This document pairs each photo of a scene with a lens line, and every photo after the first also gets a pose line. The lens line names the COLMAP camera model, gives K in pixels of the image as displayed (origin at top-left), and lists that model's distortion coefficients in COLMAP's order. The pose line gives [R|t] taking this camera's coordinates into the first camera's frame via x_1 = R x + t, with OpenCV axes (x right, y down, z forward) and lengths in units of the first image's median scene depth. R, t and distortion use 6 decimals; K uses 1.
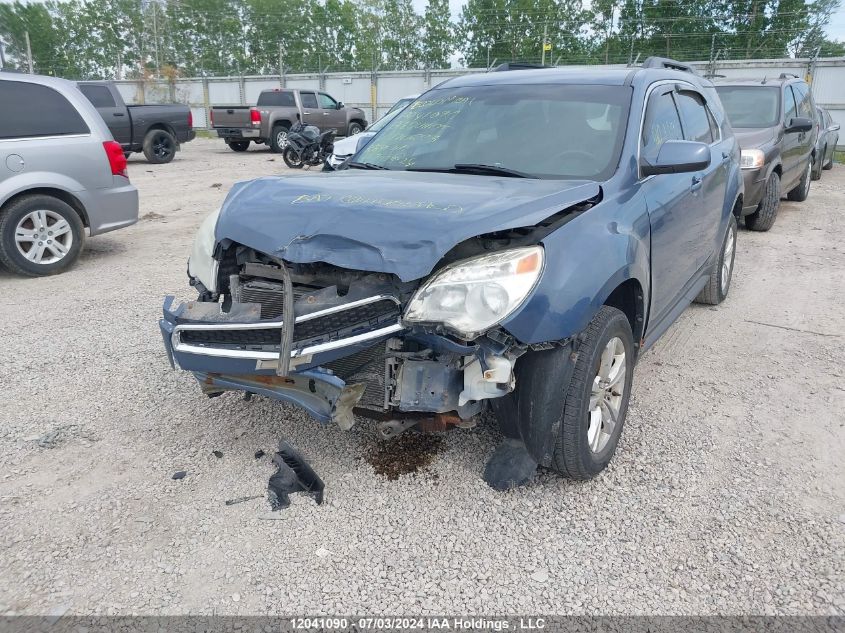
lens RADIAL K [[612.4, 0, 422.5], [0, 612.4, 316.5], [0, 0, 1]] dist [0.075552, -0.087583]
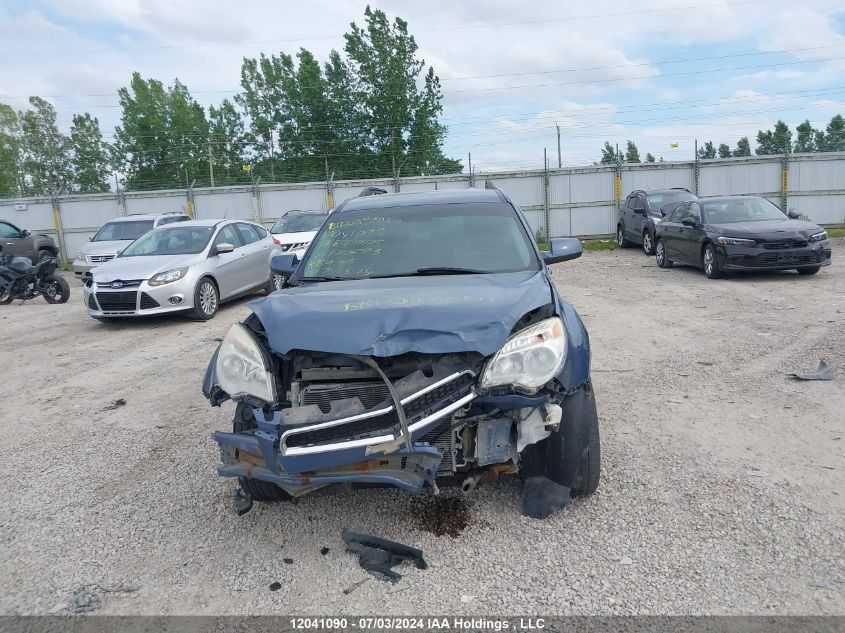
lens RADIAL K [[604.3, 0, 422.5], [0, 604.3, 316.5], [0, 0, 1]] dist [0.018272, -0.001750]
pose [[0.904438, -0.121505, 0.408935, -0.599973], [0.189179, 0.973408, -0.129181, 0.000866], [-0.382364, 0.194199, 0.903374, -0.085521]]
